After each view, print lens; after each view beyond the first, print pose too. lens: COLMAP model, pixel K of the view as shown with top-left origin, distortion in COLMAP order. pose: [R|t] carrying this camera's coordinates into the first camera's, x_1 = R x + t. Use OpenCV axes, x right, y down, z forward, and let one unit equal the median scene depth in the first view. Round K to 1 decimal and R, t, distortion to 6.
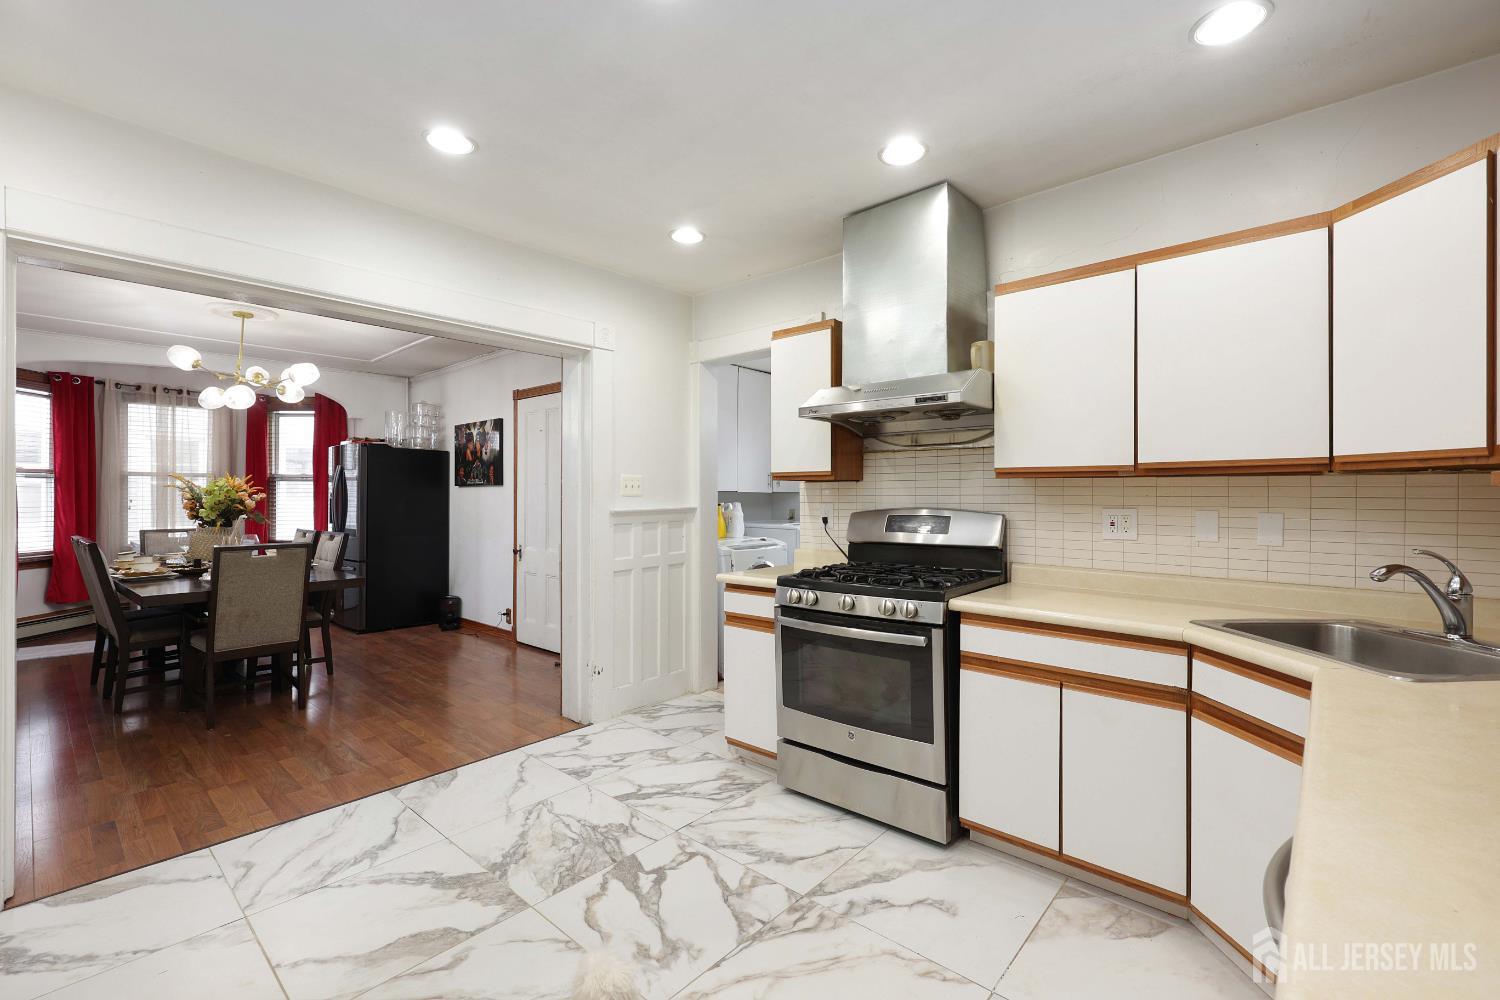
lens RADIAL K [[649.5, 0, 747.0], [0, 649.5, 494.9], [0, 0, 1]] dist [-0.001999, -0.000174]
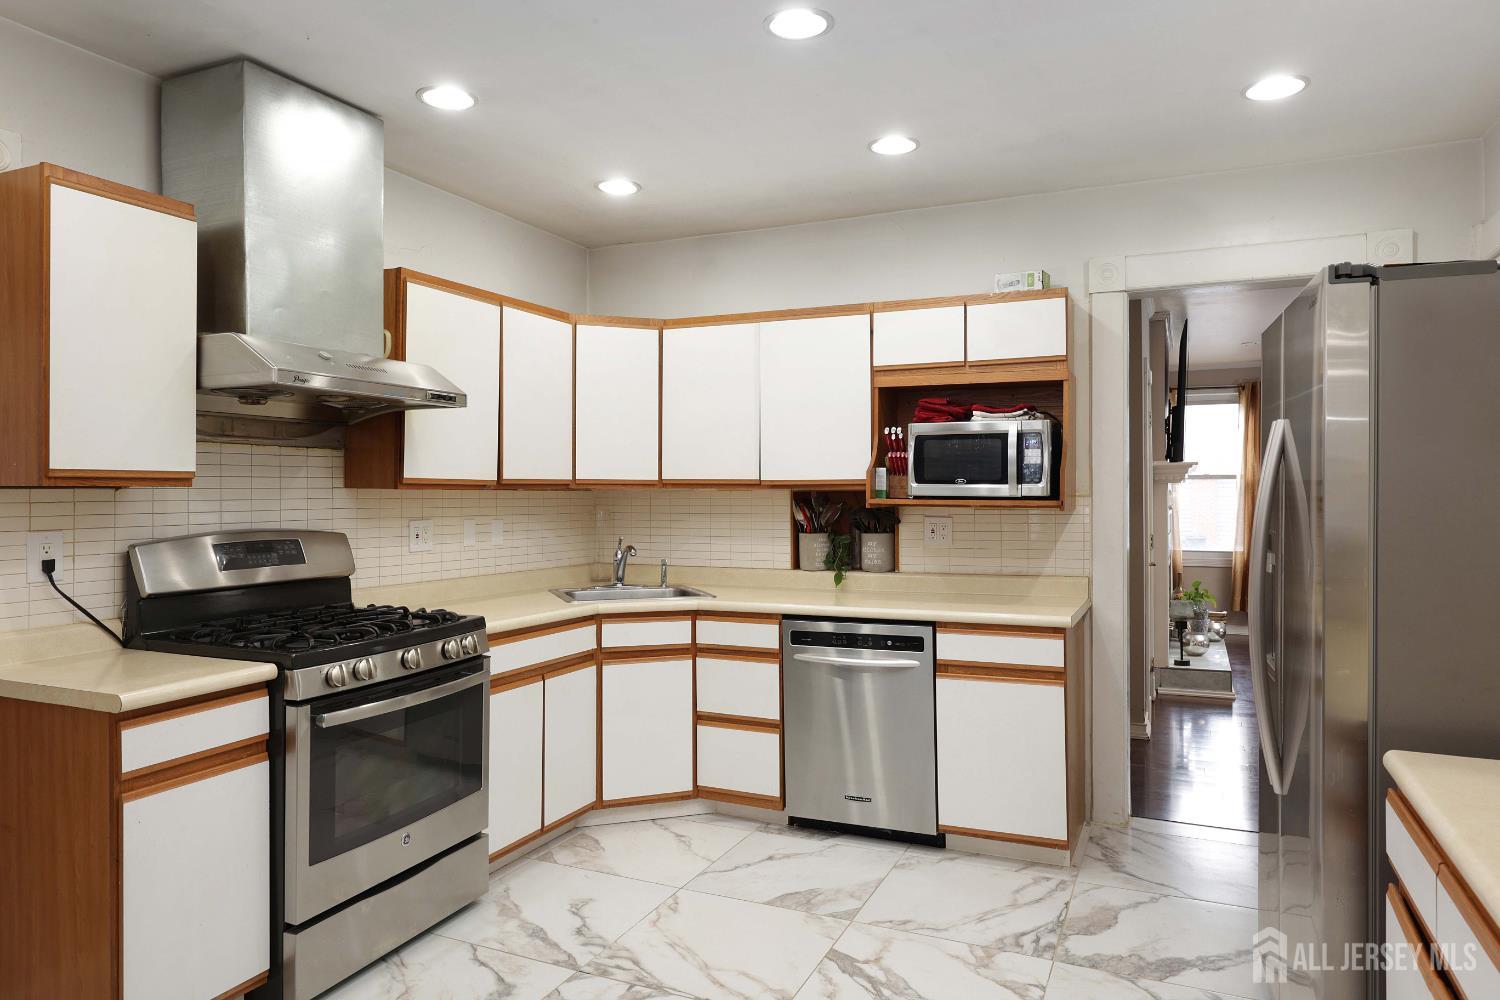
lens RADIAL K [[1015.3, 0, 749.5], [0, 1015.3, 497.4], [0, 0, 1]] dist [-0.013719, 0.013133]
pose [[-0.324324, -0.003711, 0.945939, -1.073254], [0.004079, 0.999978, 0.005321, -0.020704], [-0.945937, 0.005584, -0.324302, 1.028468]]
